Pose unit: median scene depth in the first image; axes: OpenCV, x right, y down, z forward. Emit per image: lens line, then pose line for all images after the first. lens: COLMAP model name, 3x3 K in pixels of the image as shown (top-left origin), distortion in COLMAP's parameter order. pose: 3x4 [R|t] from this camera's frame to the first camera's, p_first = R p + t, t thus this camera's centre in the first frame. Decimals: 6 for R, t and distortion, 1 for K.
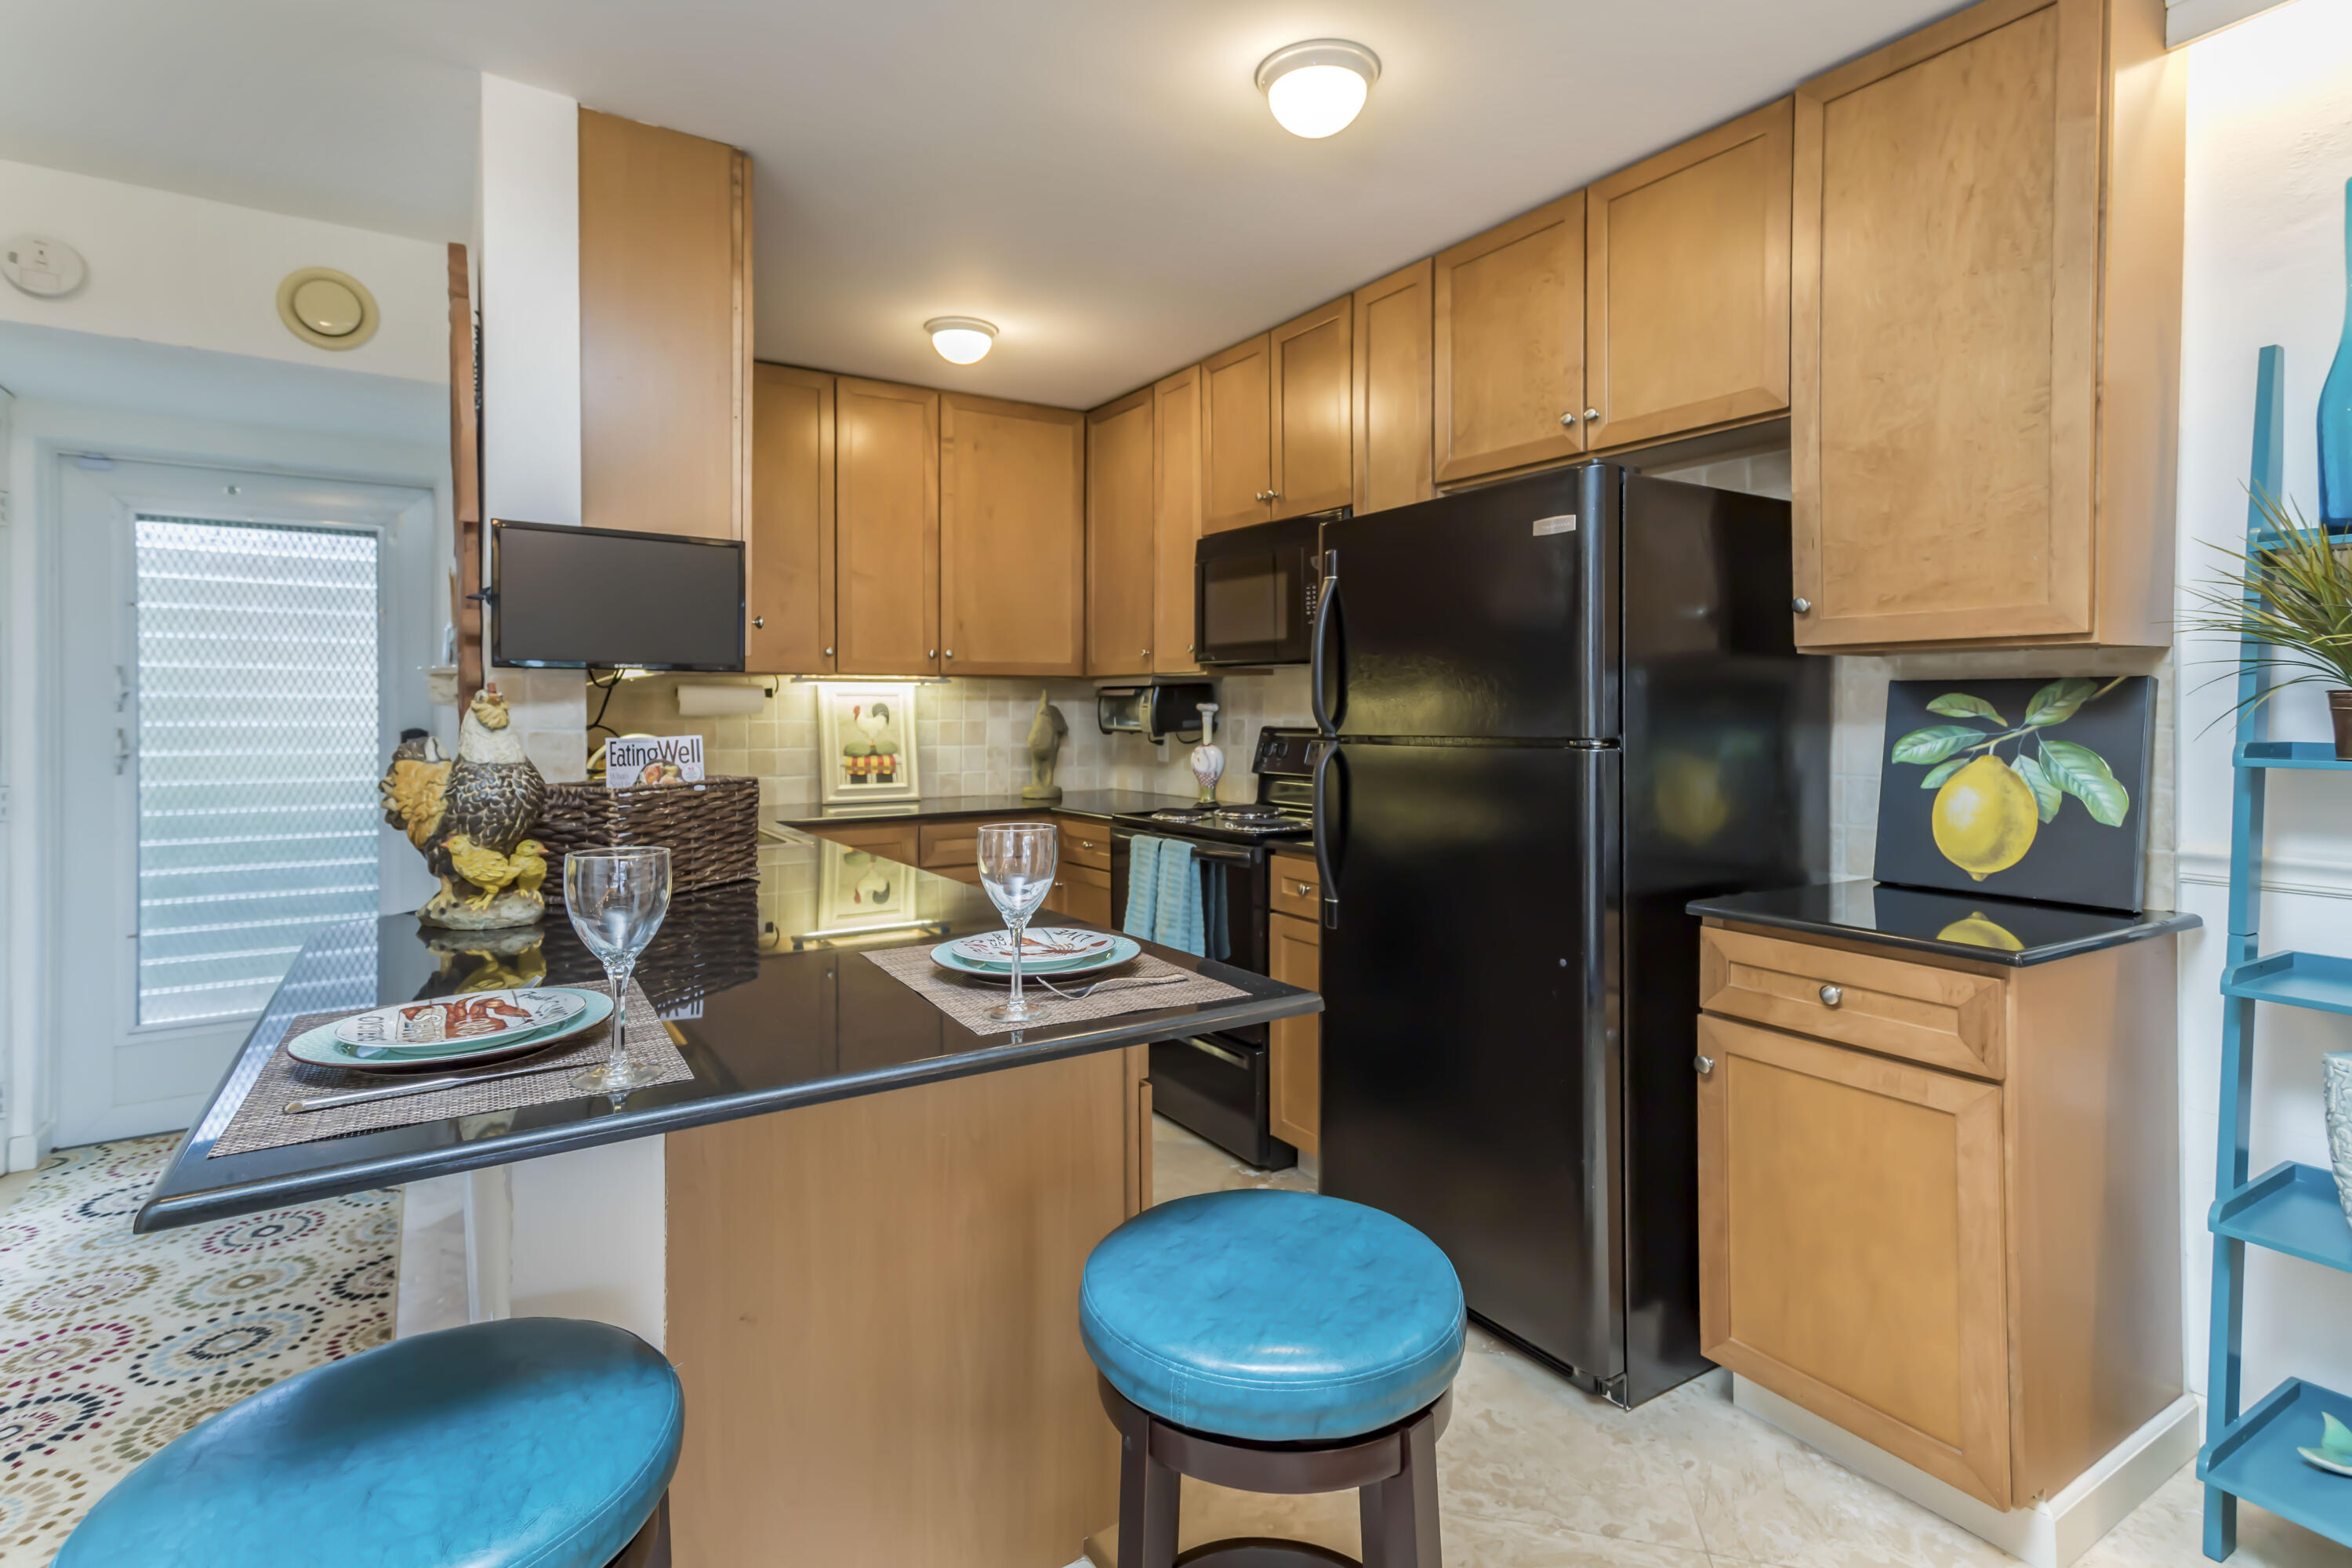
lens RADIAL K [[1128.9, 0, 1179.8], [0, 1128.9, 702.9], [0, 0, 1]] dist [0.019472, 0.000073]
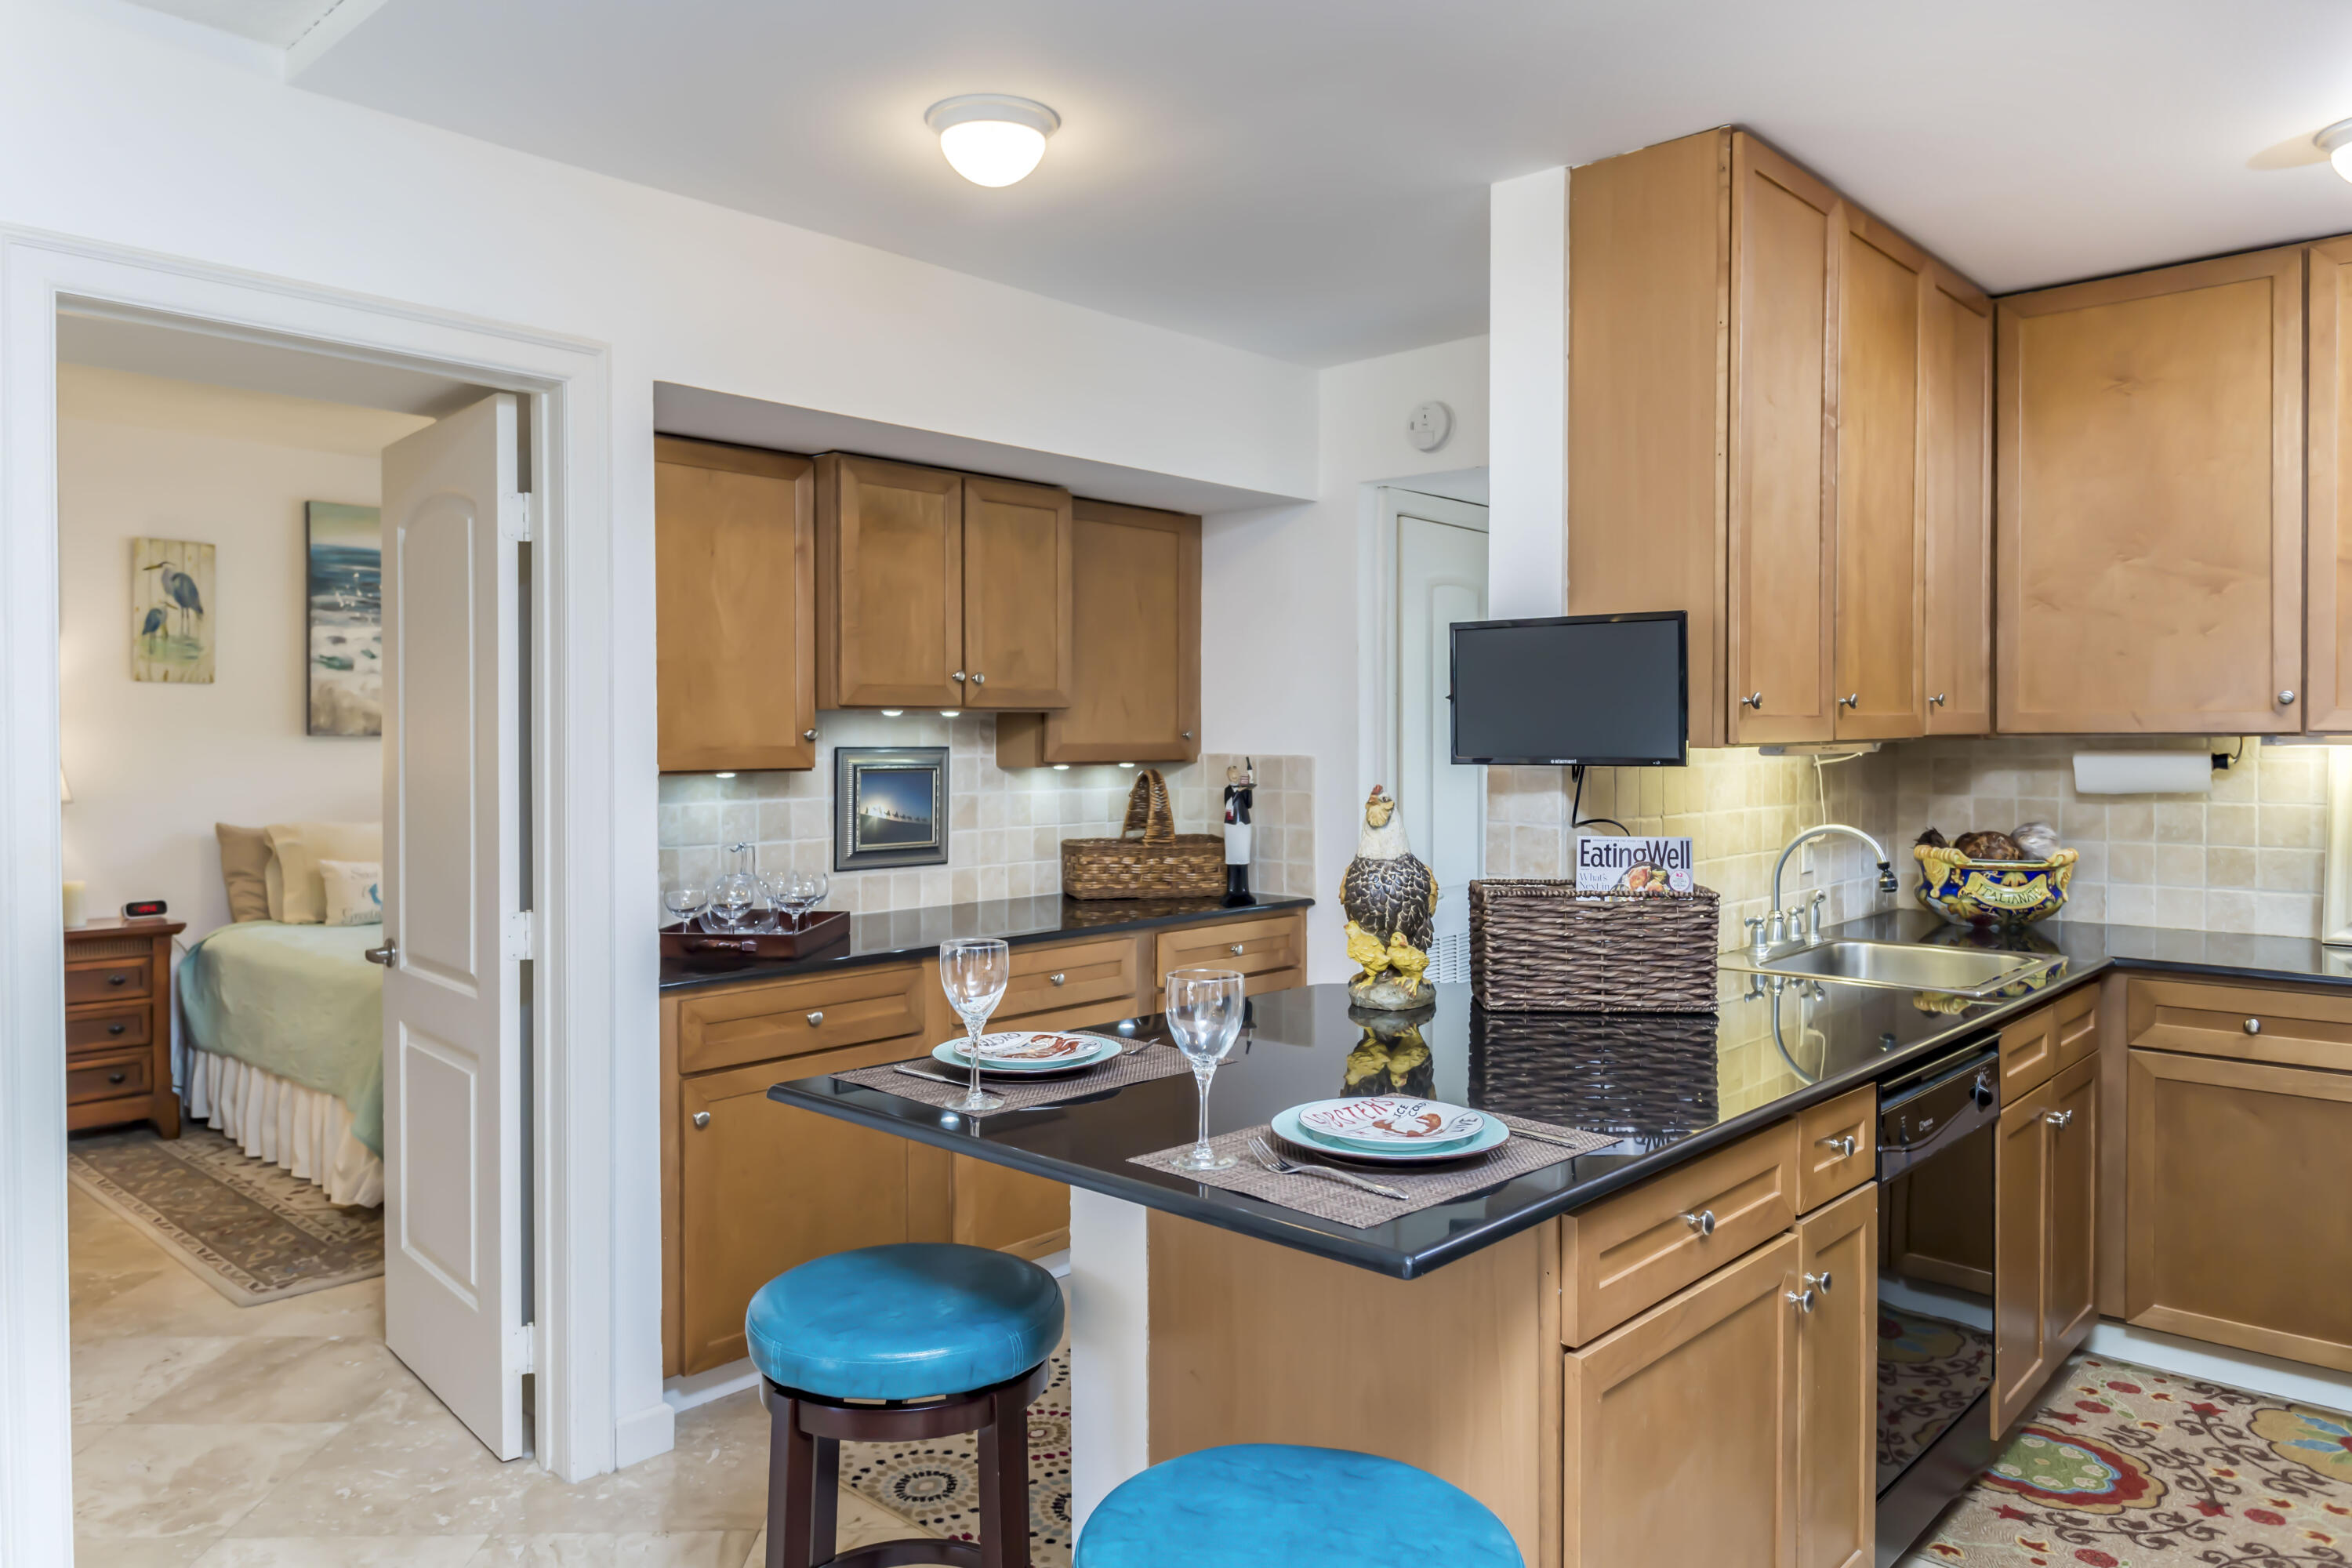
lens RADIAL K [[1542.3, 0, 1215.2], [0, 1542.3, 744.9], [0, 0, 1]] dist [0.043686, -0.042227]
pose [[0.273952, 0.007710, -0.961712, 0.340695], [0.006127, 0.999934, 0.009762, -0.030963], [0.961724, -0.008567, 0.273887, 0.190314]]
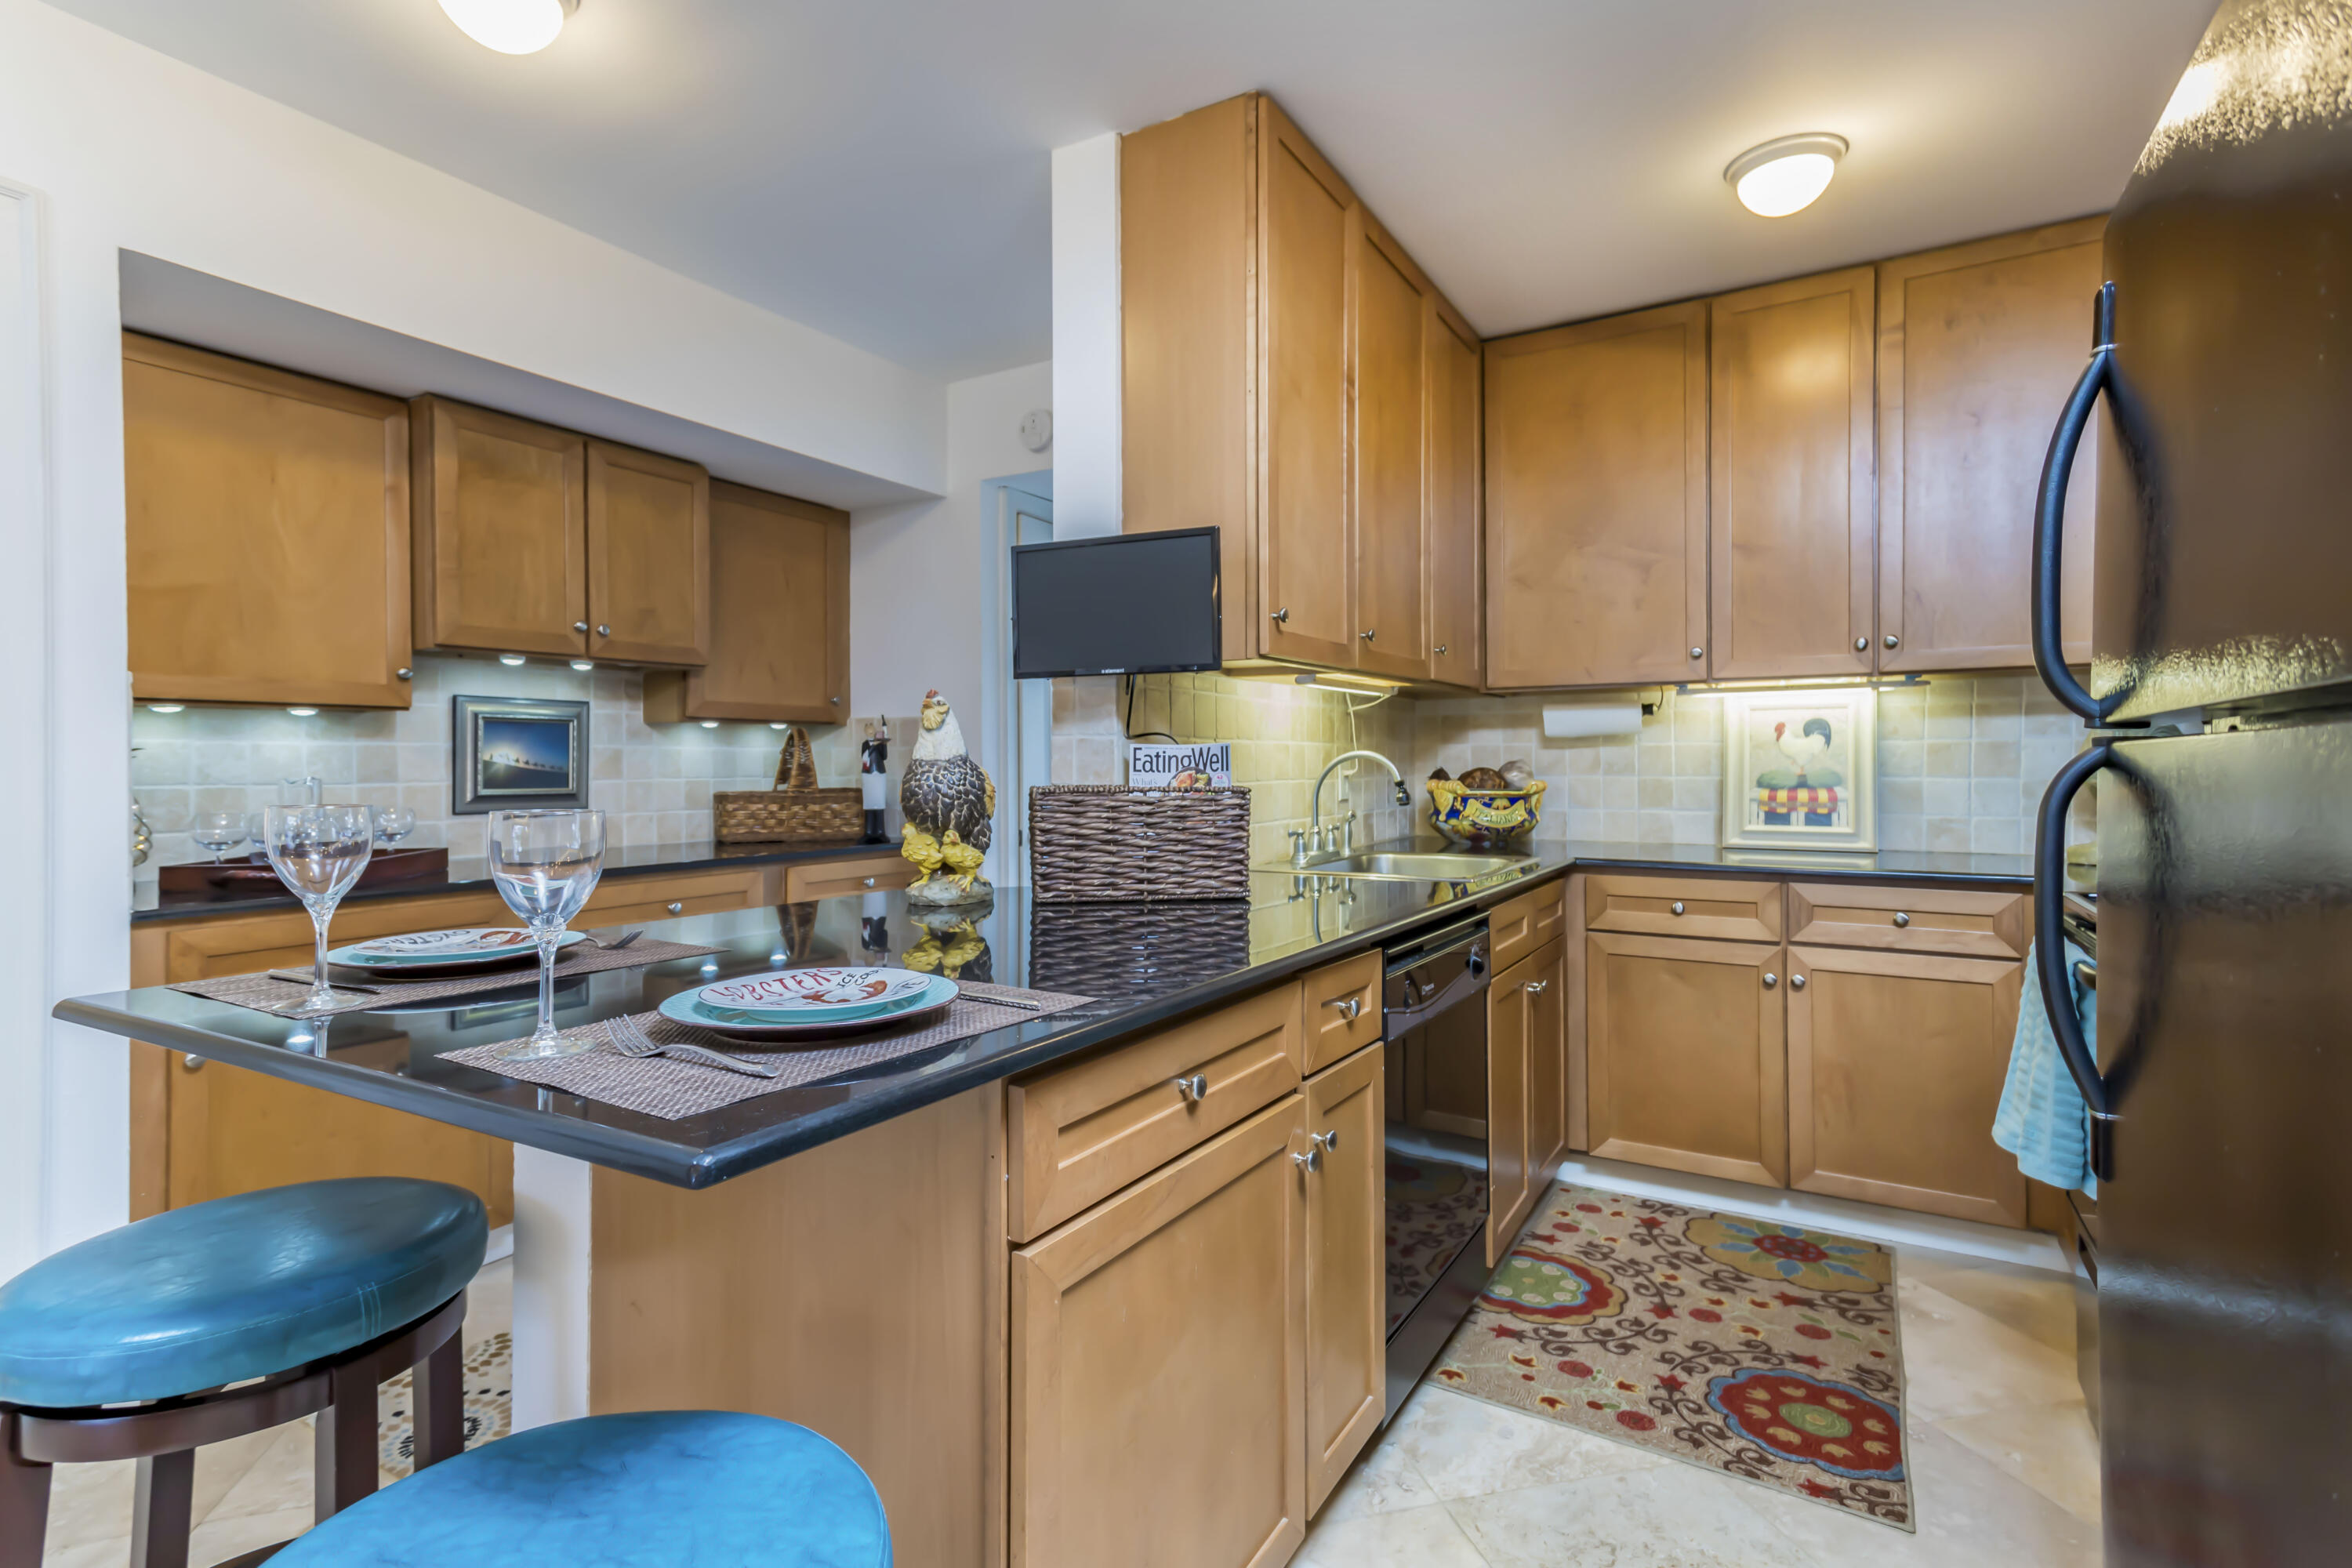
lens RADIAL K [[1108.0, 0, 1180.7], [0, 1108.0, 762.2], [0, 0, 1]] dist [0.033952, 0.000097]
pose [[0.453691, -0.004755, -0.891146, 0.213839], [0.012283, 0.999924, 0.000918, 0.024822], [0.891074, -0.011362, 0.453715, 0.309966]]
